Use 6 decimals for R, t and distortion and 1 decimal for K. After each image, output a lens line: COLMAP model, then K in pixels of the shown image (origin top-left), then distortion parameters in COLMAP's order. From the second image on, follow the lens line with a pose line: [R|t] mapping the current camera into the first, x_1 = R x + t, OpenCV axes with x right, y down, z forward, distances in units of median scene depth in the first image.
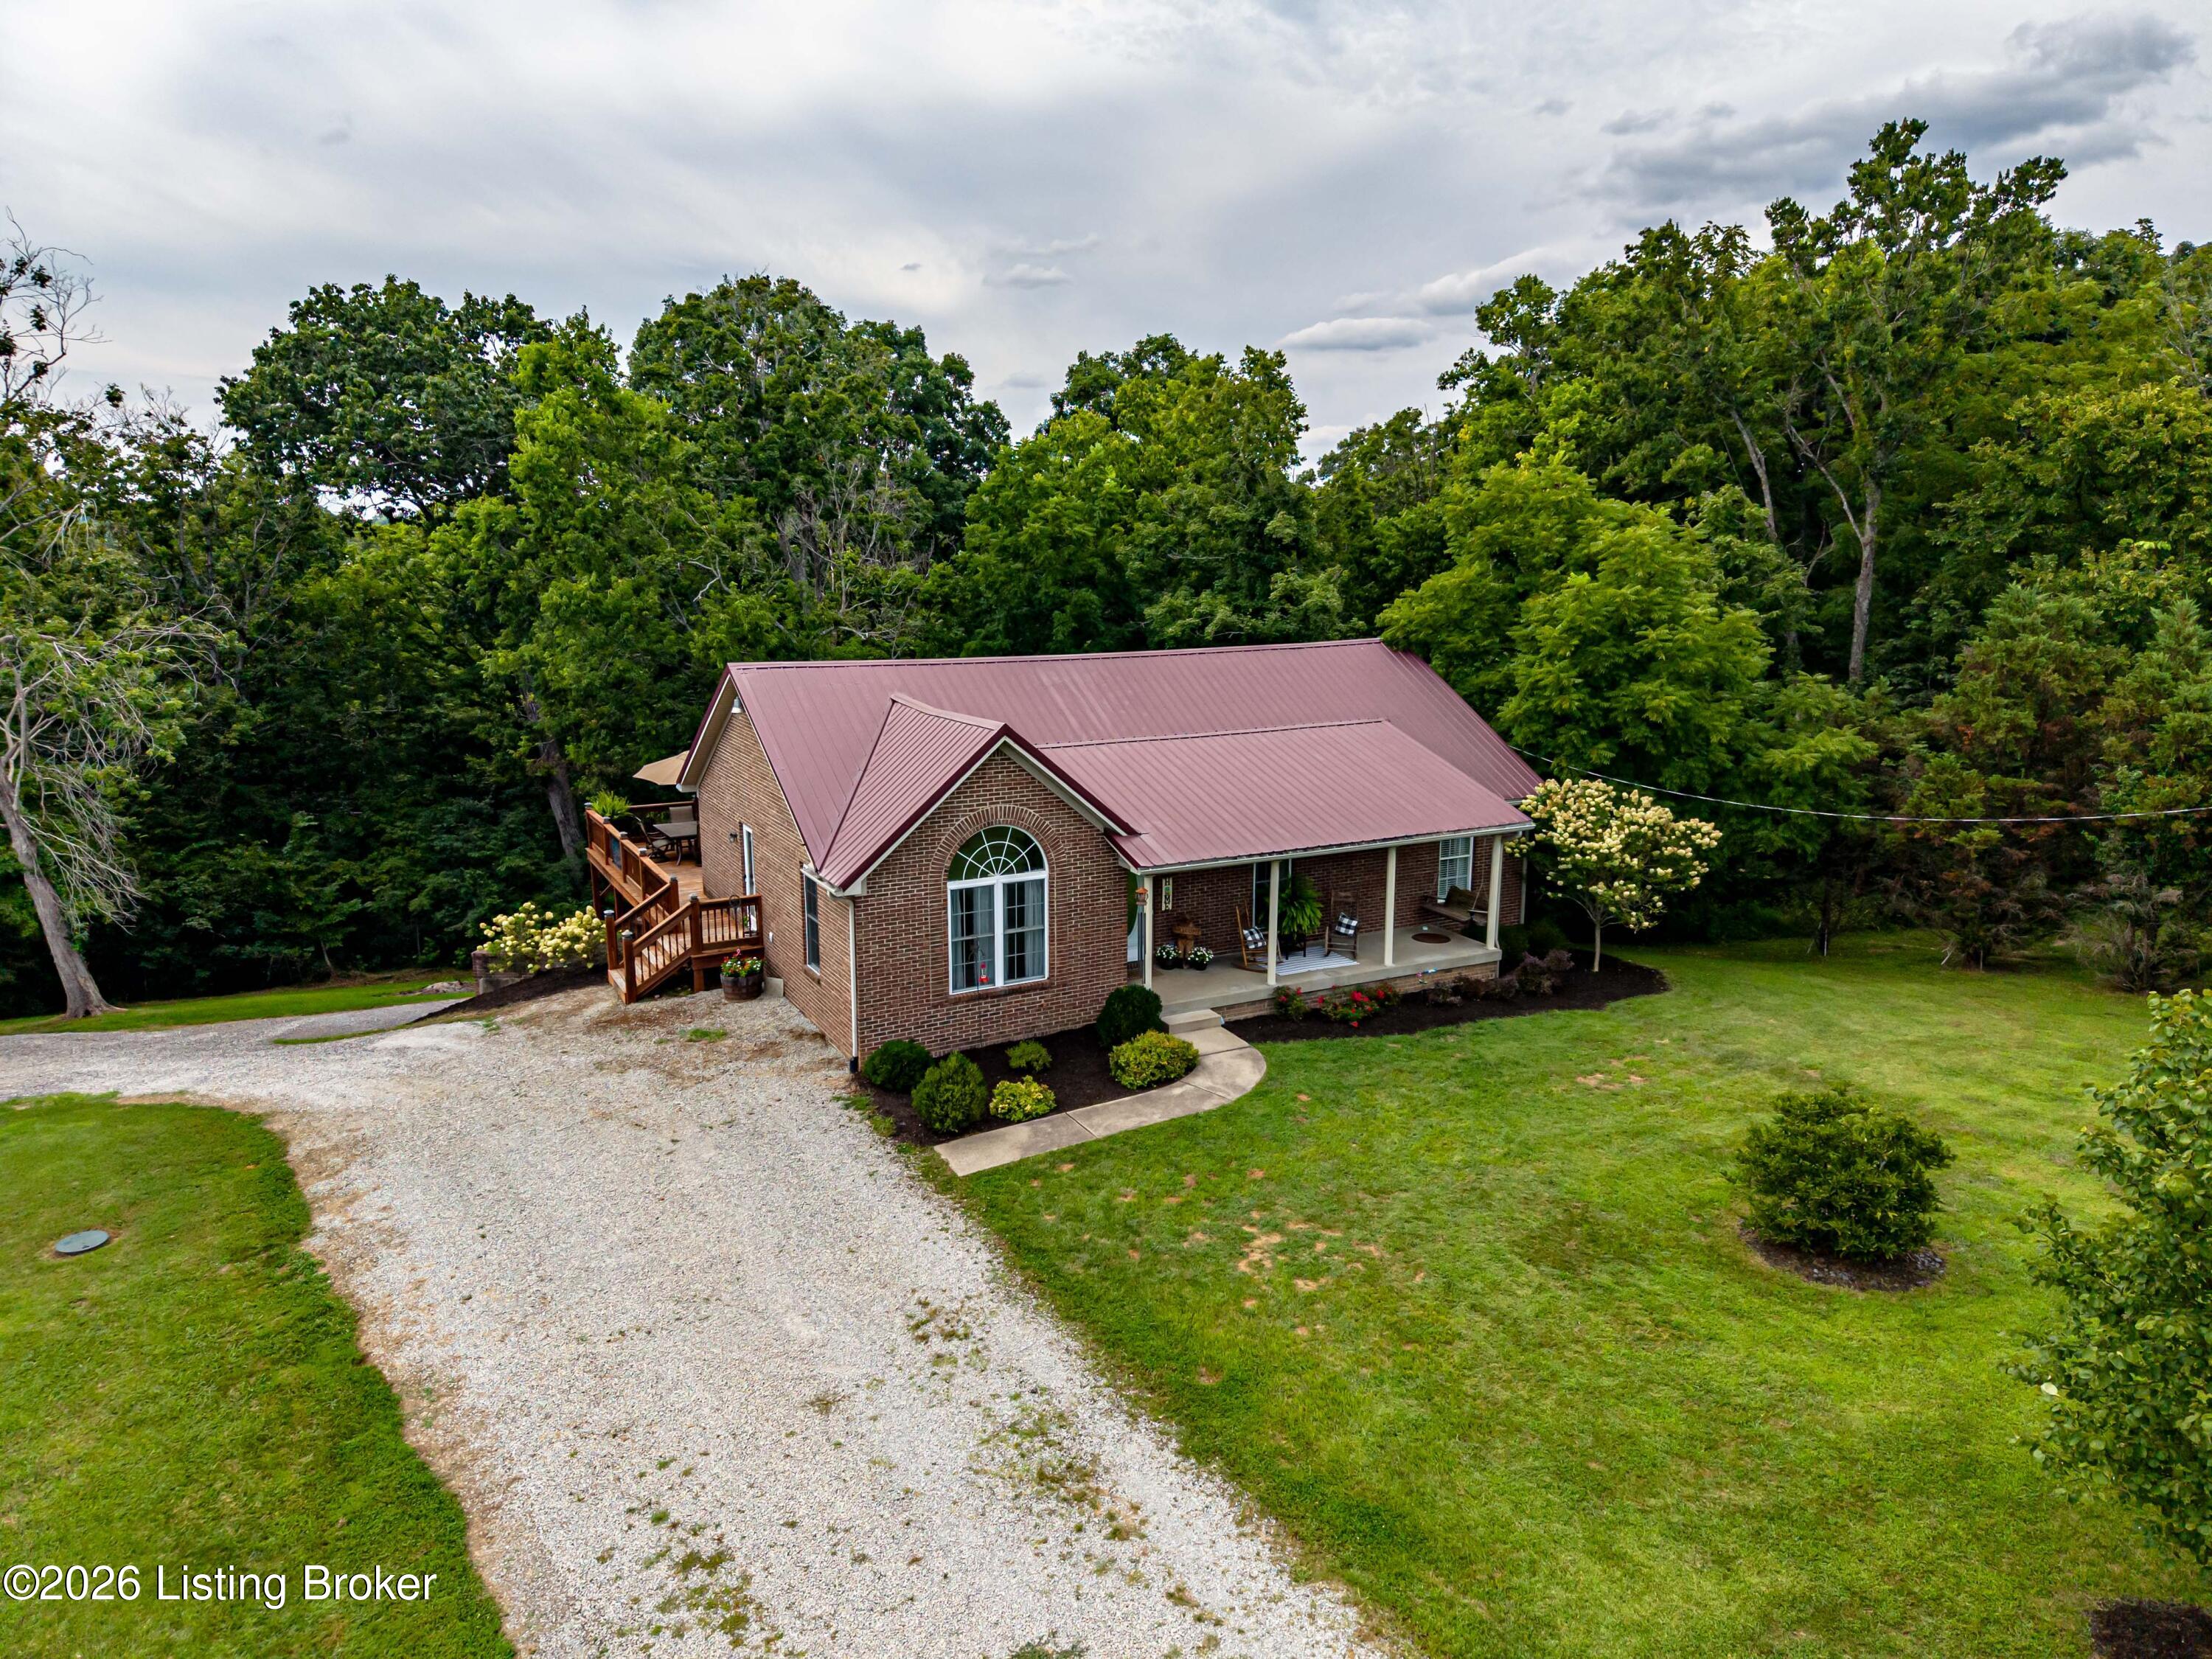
lens RADIAL K [[1419.5, 0, 1106.0], [0, 1419.5, 829.5], [0, 0, 1]] dist [0.259044, -0.241943]
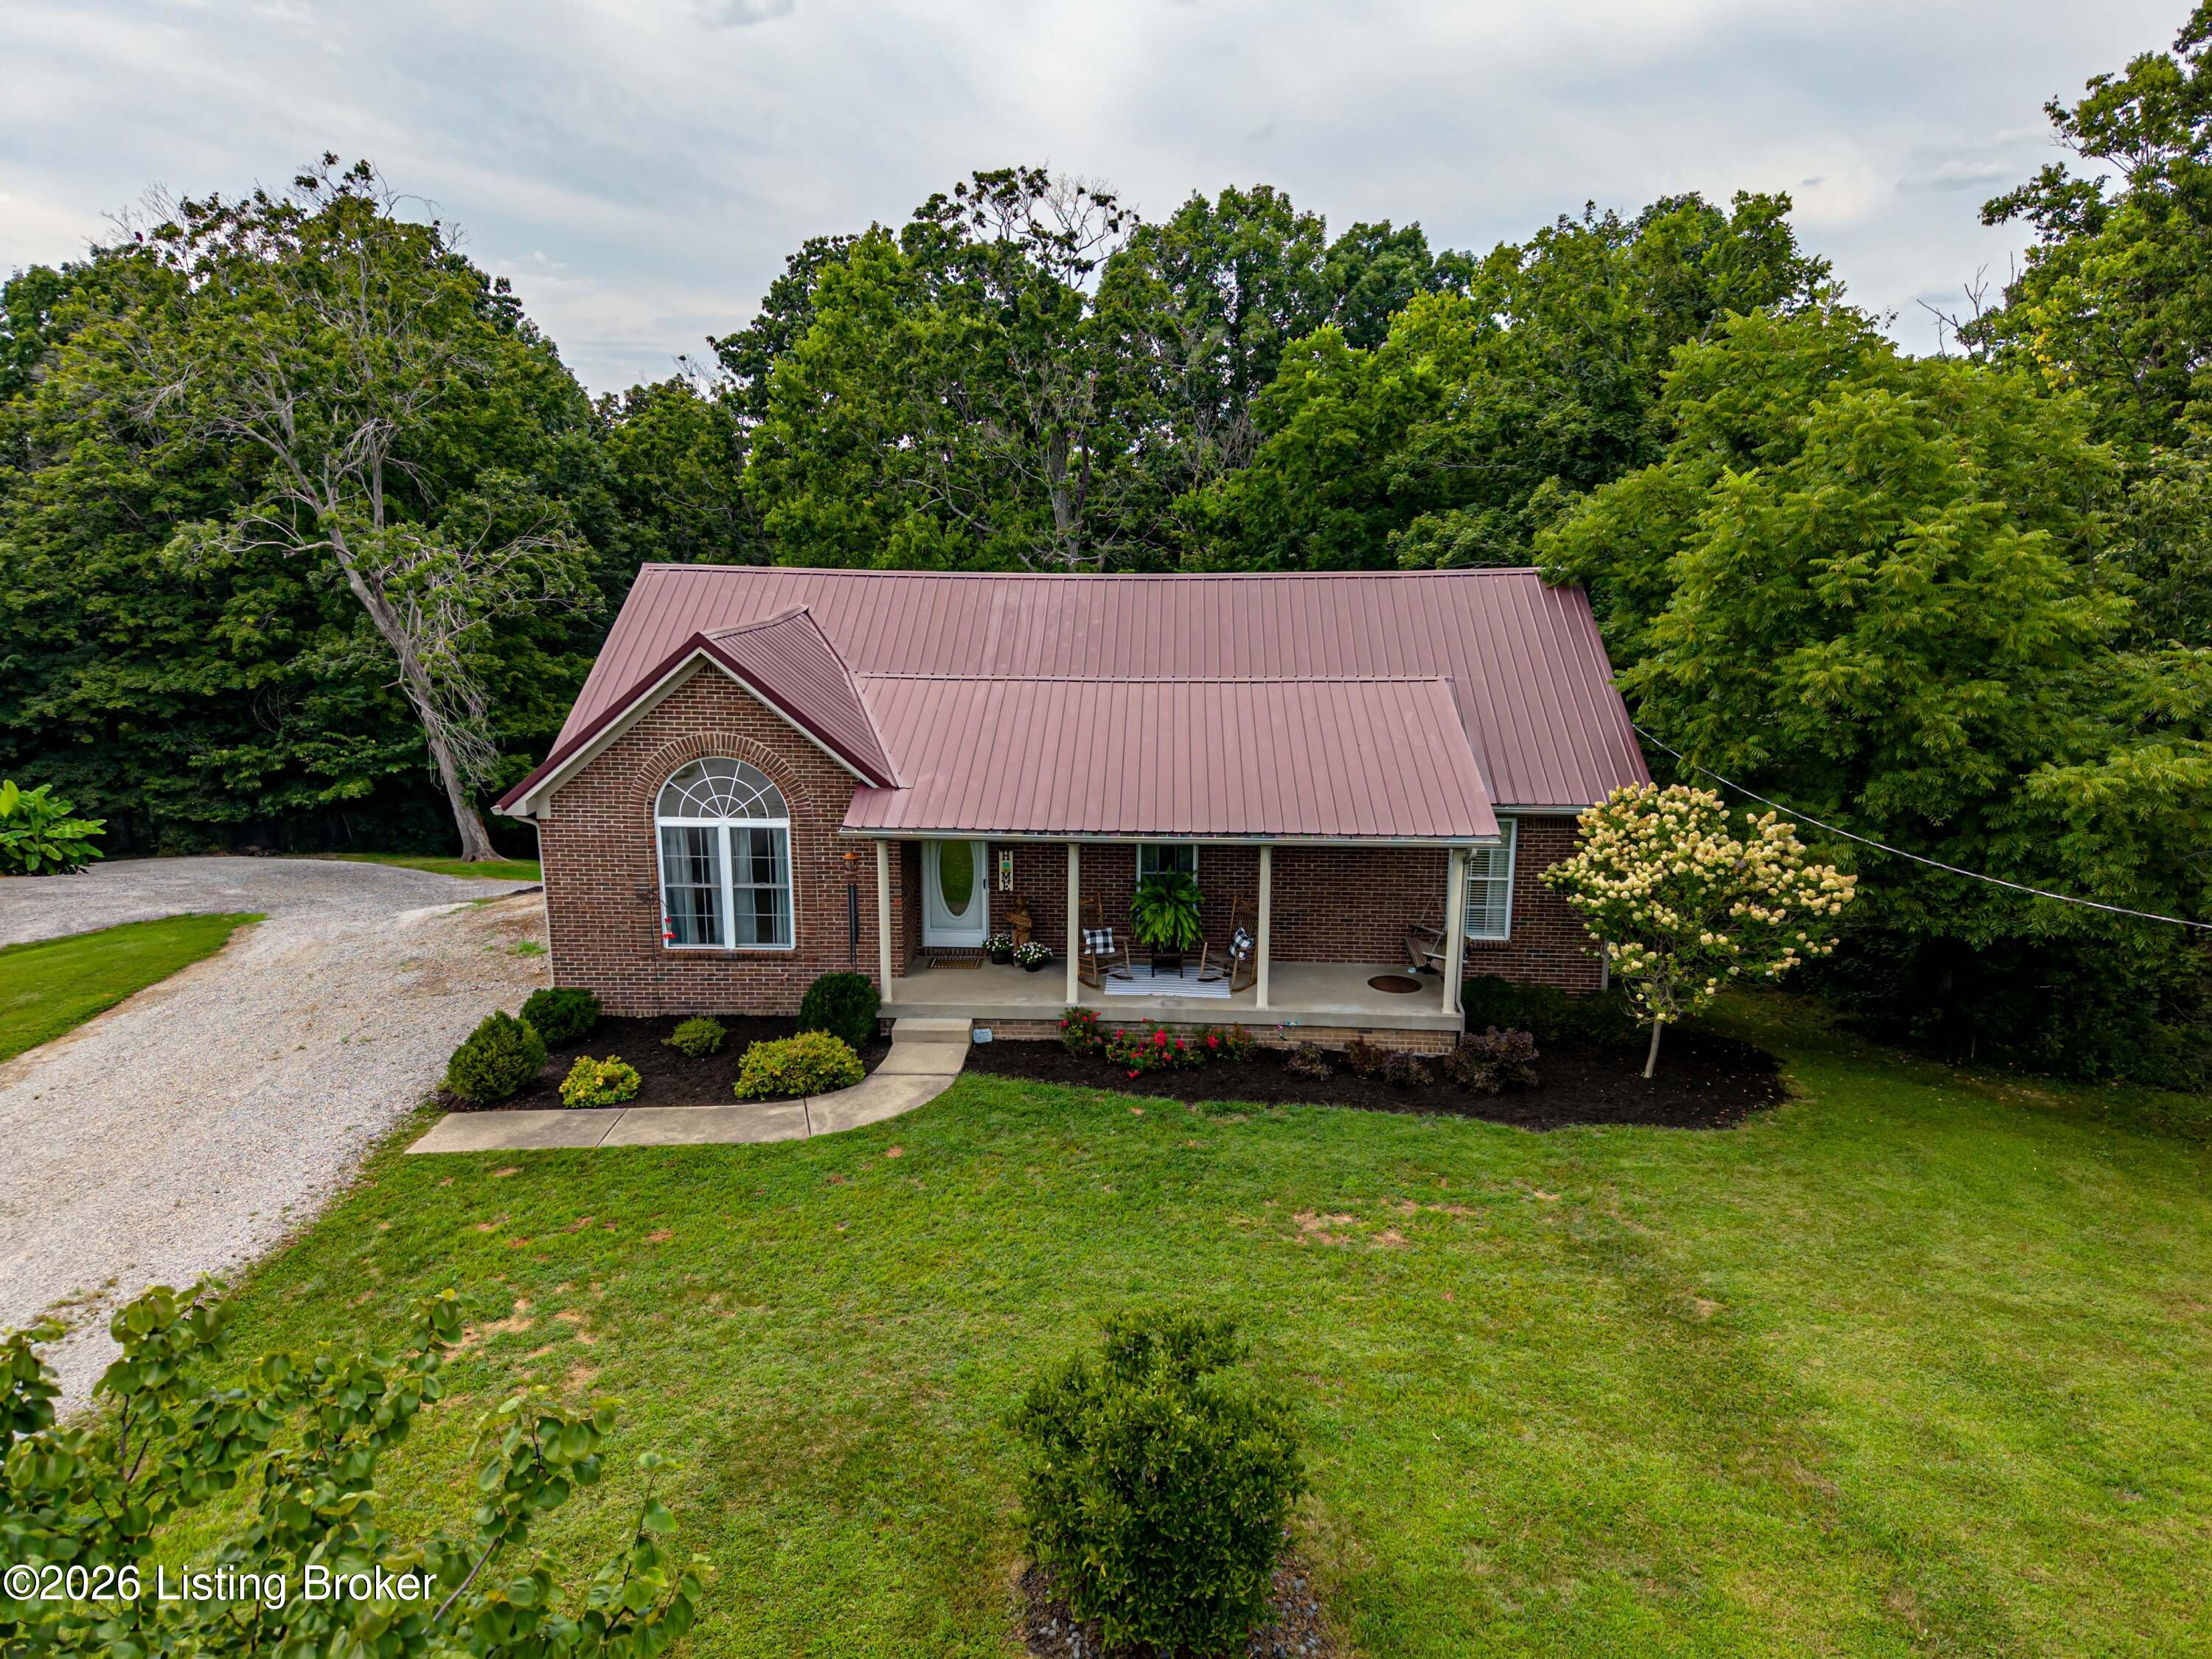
lens RADIAL K [[1407.9, 0, 1127.4], [0, 1407.9, 847.2], [0, 0, 1]] dist [0.251800, -0.236751]
pose [[0.863789, 0.123478, -0.488488, 0.502733], [-0.104076, 0.992324, 0.066800, -0.028859], [0.492987, -0.006862, 0.870010, 0.353272]]
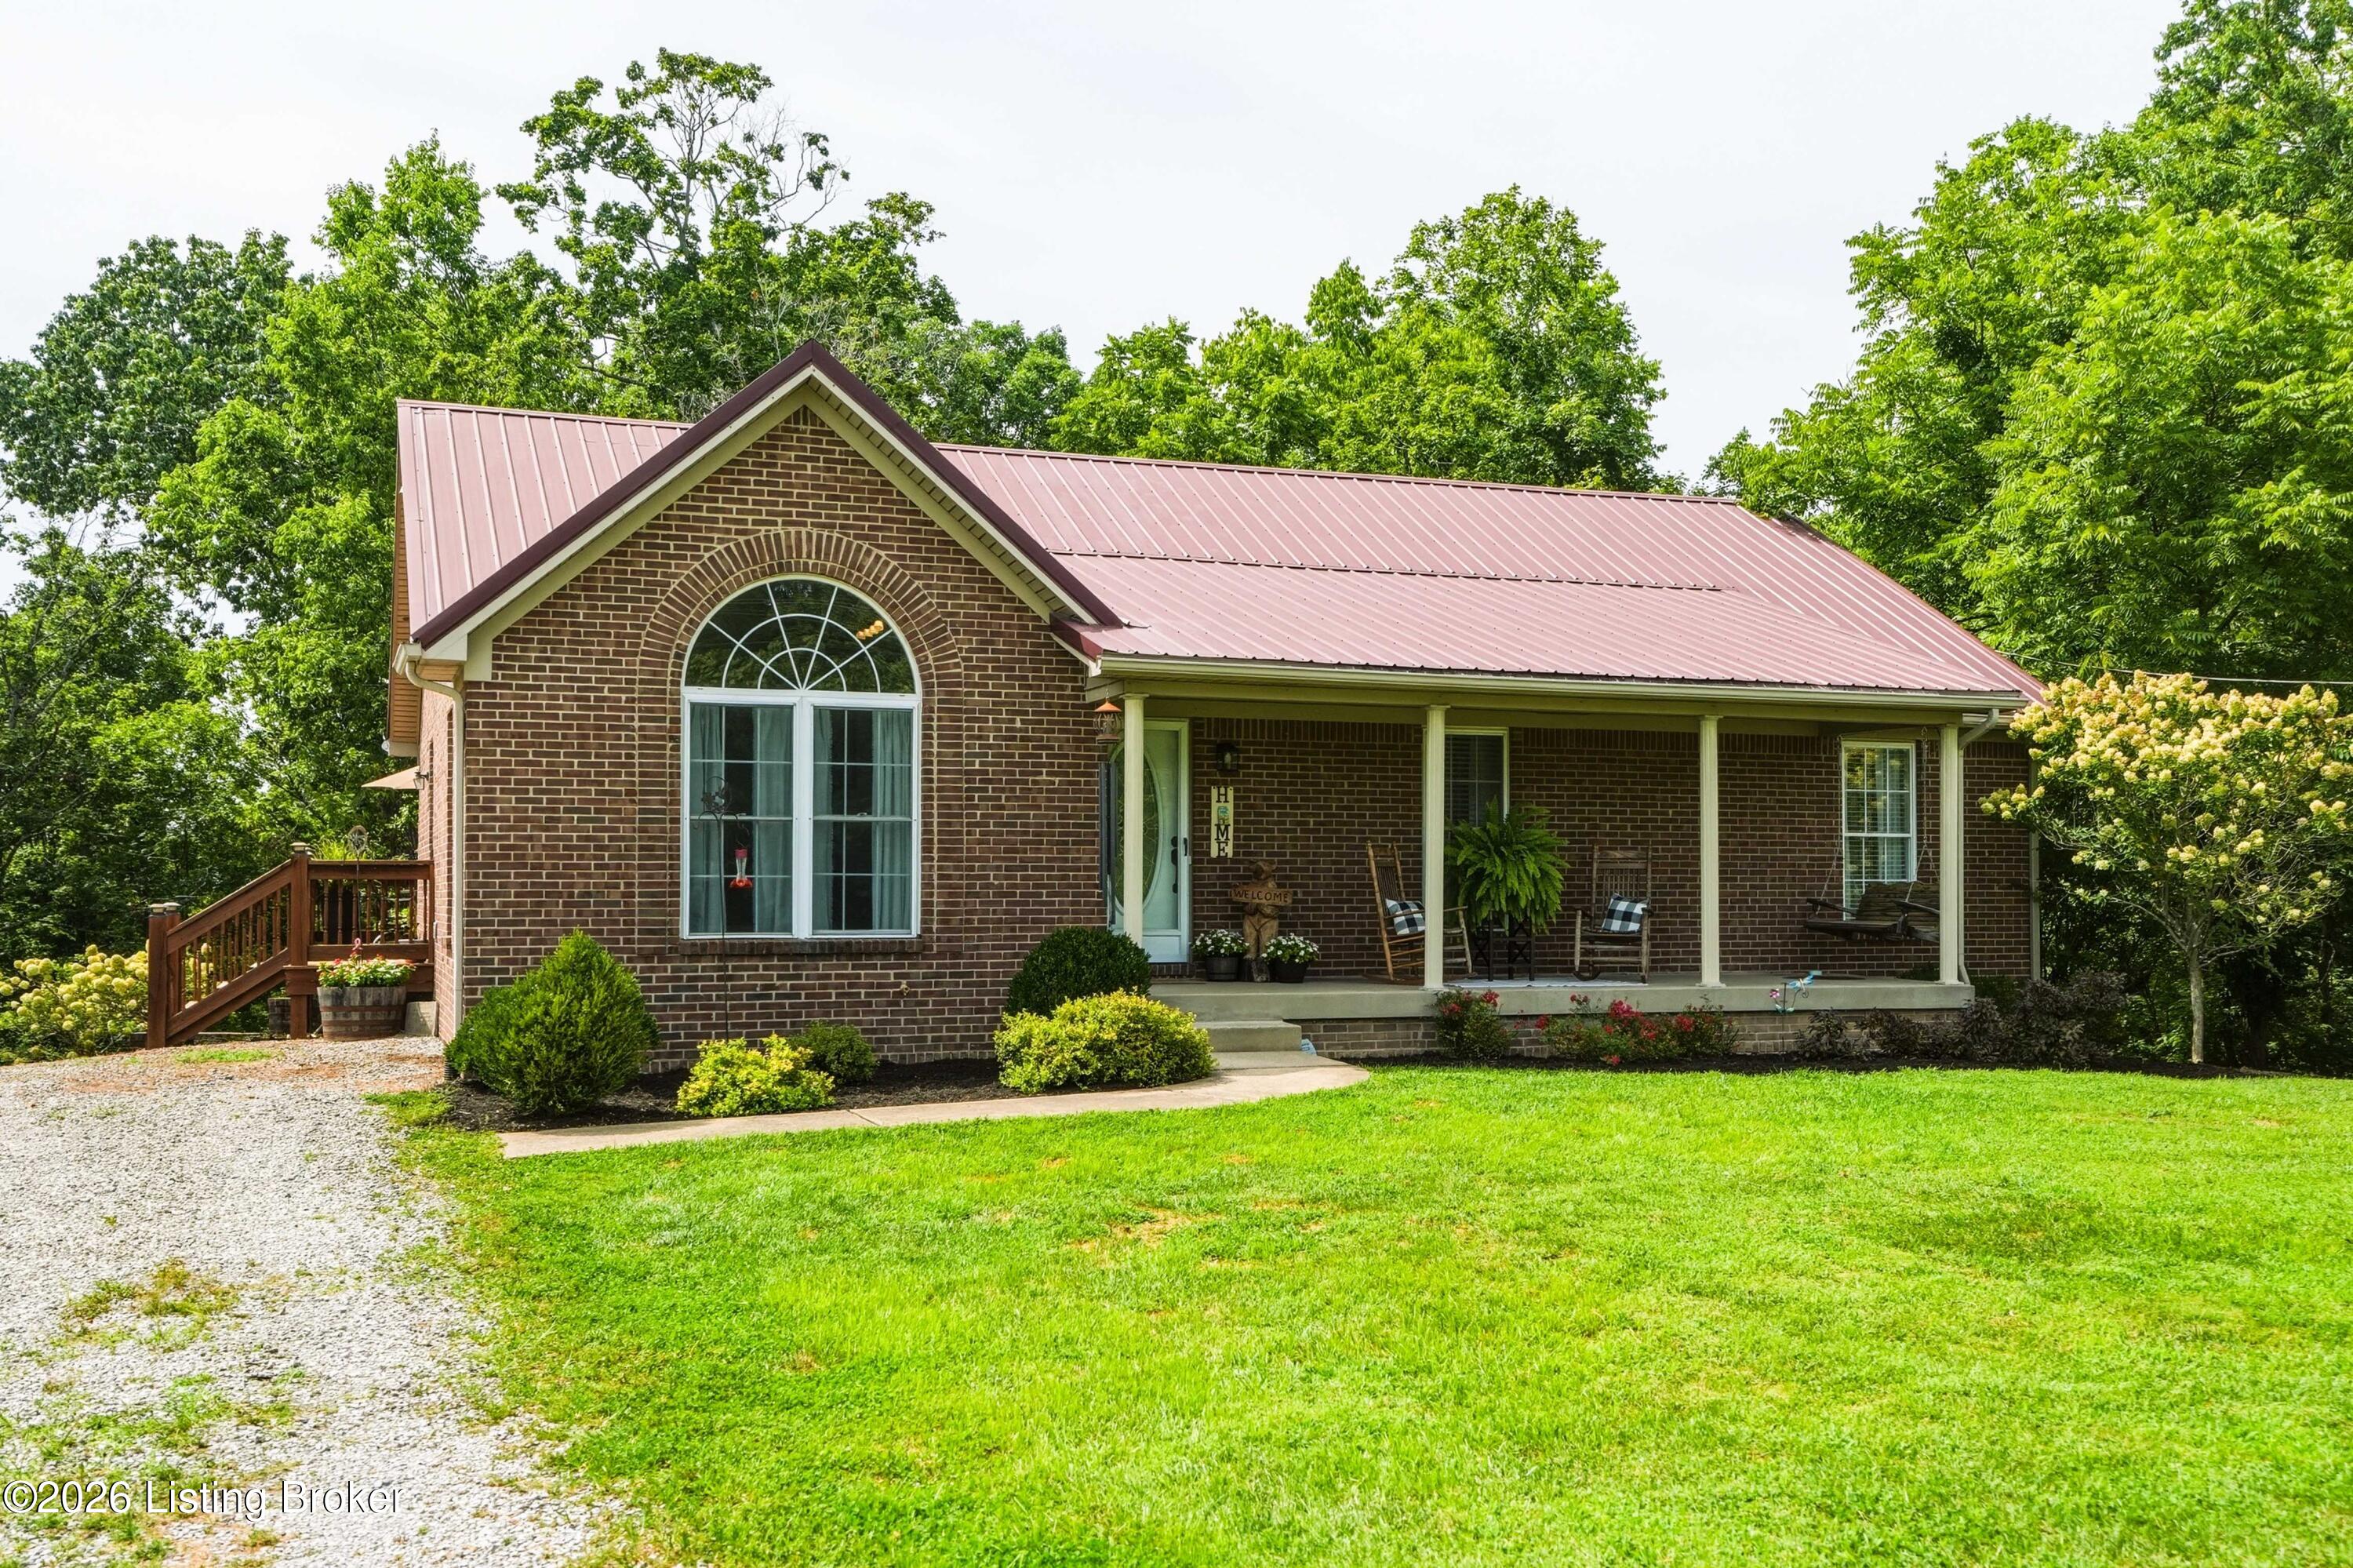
lens RADIAL K [[2208.0, 0, 1183.1], [0, 2208.0, 877.5], [0, 0, 1]] dist [-0.006762, 0.160108]
pose [[0.991410, -0.002741, -0.130761, 0.128578], [-0.024511, 0.978172, -0.206346, 0.218963], [0.128472, 0.207779, 0.969702, 0.310085]]
